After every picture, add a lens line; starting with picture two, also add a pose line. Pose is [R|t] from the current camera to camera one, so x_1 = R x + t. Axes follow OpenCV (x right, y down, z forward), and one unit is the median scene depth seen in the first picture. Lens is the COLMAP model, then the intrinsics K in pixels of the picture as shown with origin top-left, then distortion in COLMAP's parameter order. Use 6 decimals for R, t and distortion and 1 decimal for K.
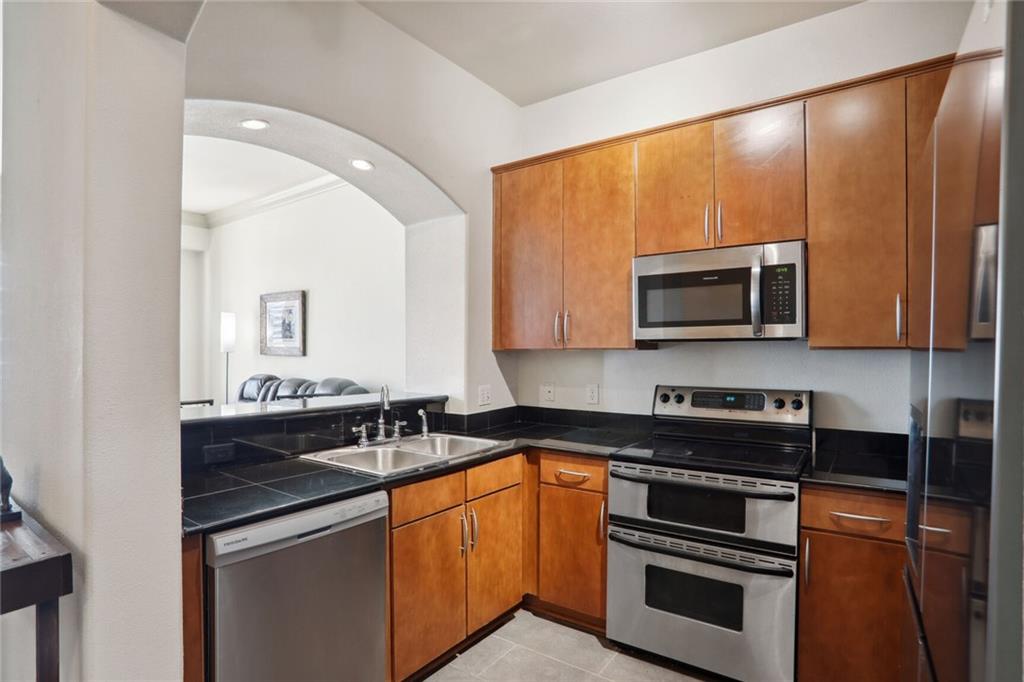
lens RADIAL K [[508.4, 0, 505.1], [0, 508.4, 338.2], [0, 0, 1]] dist [-0.058052, 0.040279]
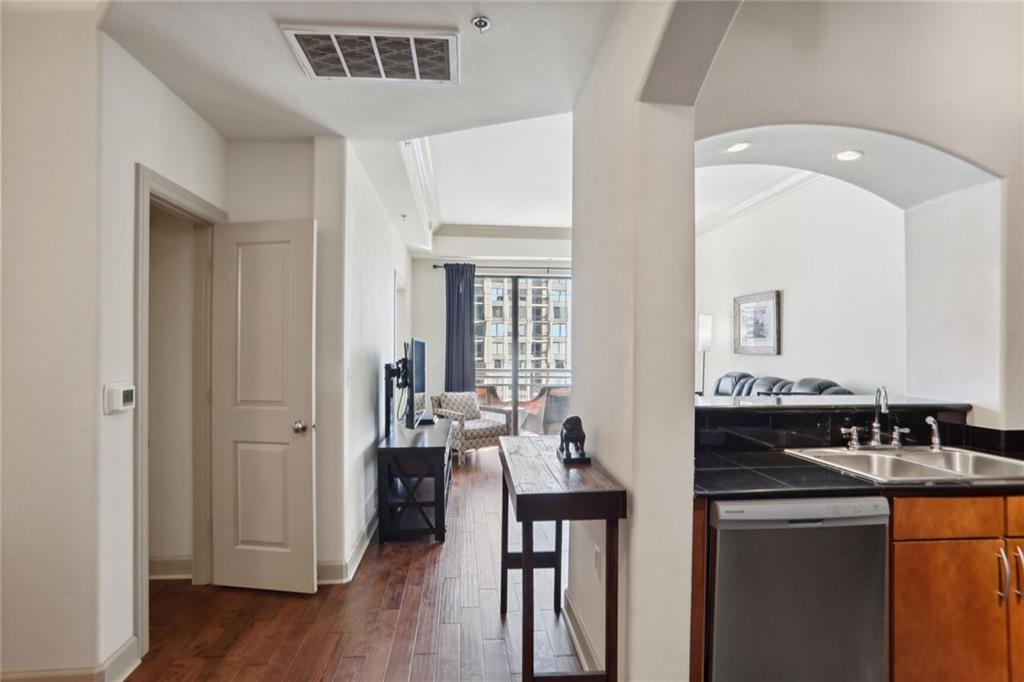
lens RADIAL K [[504.7, 0, 507.8], [0, 504.7, 348.2], [0, 0, 1]] dist [-0.054686, 0.034415]
pose [[0.658725, -0.000655, -0.752383, -0.005109], [0.017073, 0.999755, 0.014077, -0.003011], [0.752190, -0.022118, 0.658575, -0.111460]]
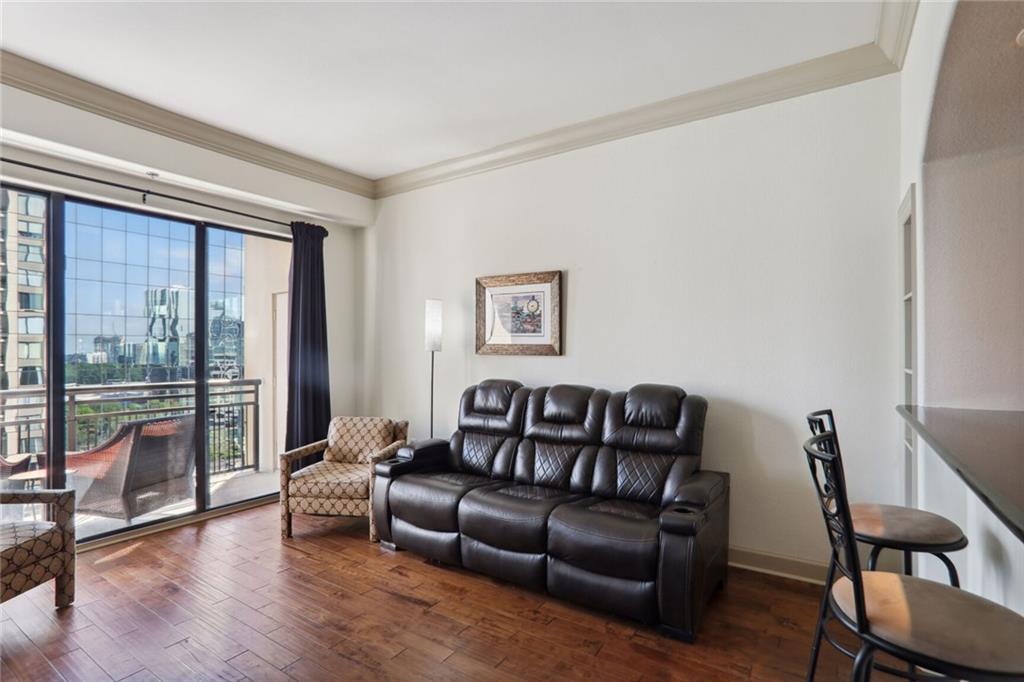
lens RADIAL K [[504.7, 0, 507.8], [0, 504.7, 348.2], [0, 0, 1]] dist [-0.054686, 0.034415]
pose [[0.999622, -0.004960, 0.027040, -0.769745], [0.004374, 0.999755, 0.021691, 0.010878], [-0.027141, -0.021564, 0.999399, 0.340660]]
